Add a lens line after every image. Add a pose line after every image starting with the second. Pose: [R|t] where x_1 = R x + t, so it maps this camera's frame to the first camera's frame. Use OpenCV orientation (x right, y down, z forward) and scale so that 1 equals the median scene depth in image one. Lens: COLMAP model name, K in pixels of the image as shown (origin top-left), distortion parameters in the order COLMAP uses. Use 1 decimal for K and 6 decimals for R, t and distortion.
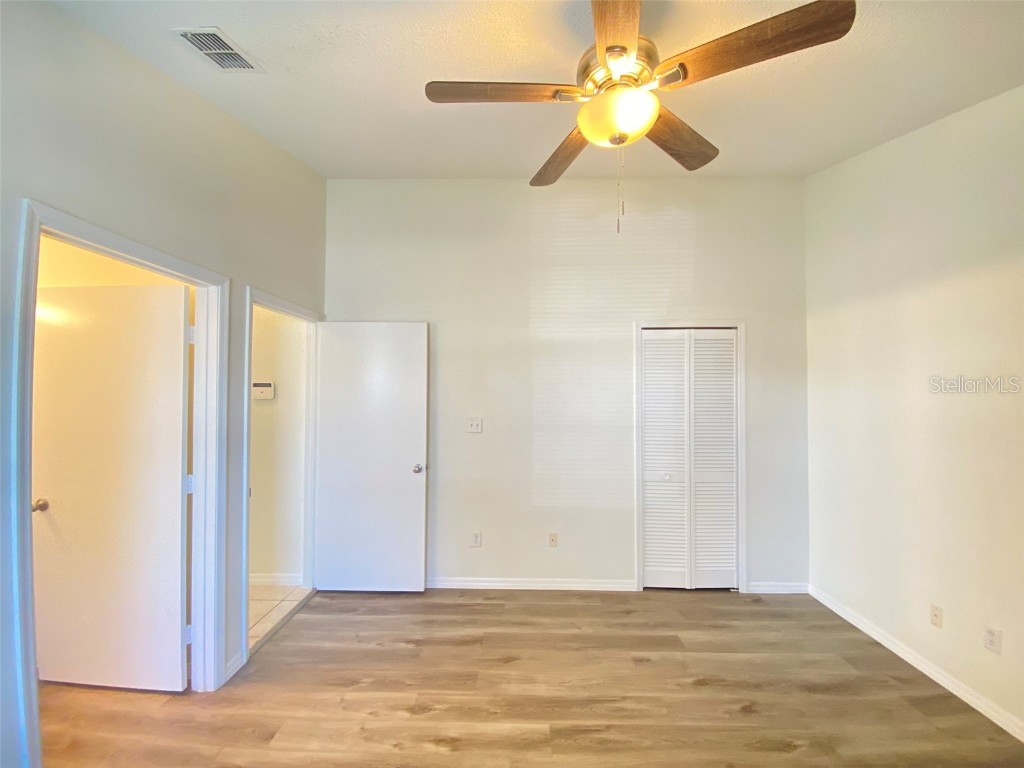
lens RADIAL K [[416.2, 0, 514.0], [0, 416.2, 383.6], [0, 0, 1]] dist [0.013802, -0.017262]
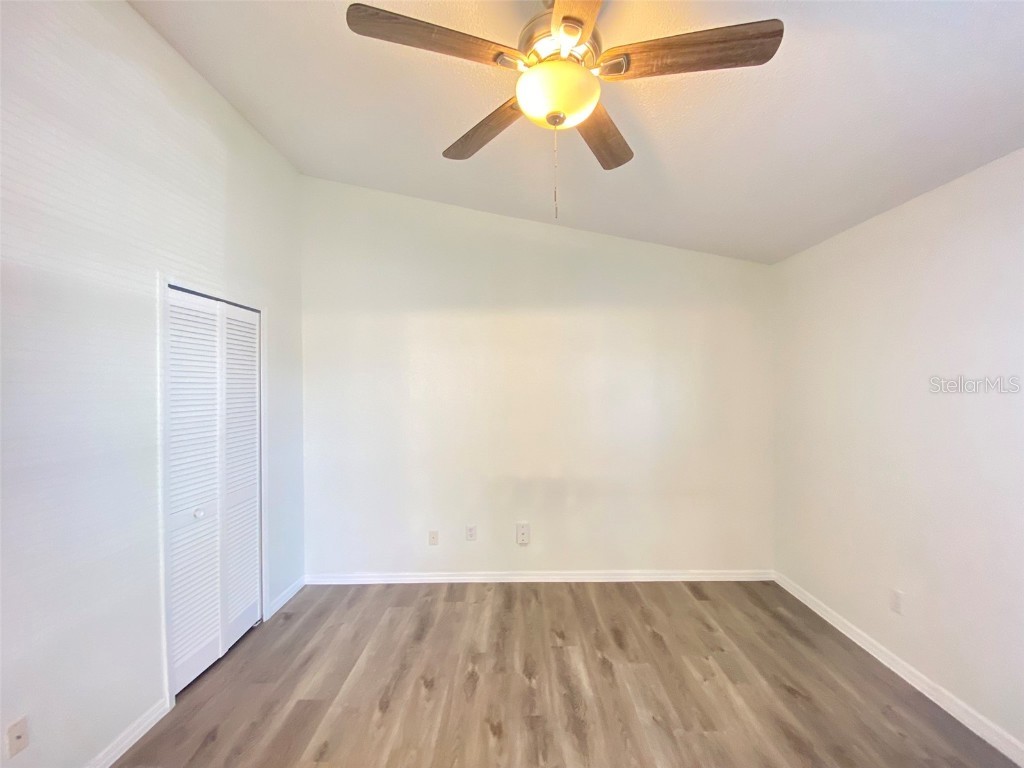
lens RADIAL K [[416.2, 0, 514.0], [0, 416.2, 383.6], [0, 0, 1]] dist [0.013802, -0.017262]
pose [[-0.012949, 0.001544, 0.999915, -0.478066], [-0.011579, 0.999932, -0.001694, 0.010917], [-0.999849, -0.011600, -0.012930, 0.749353]]
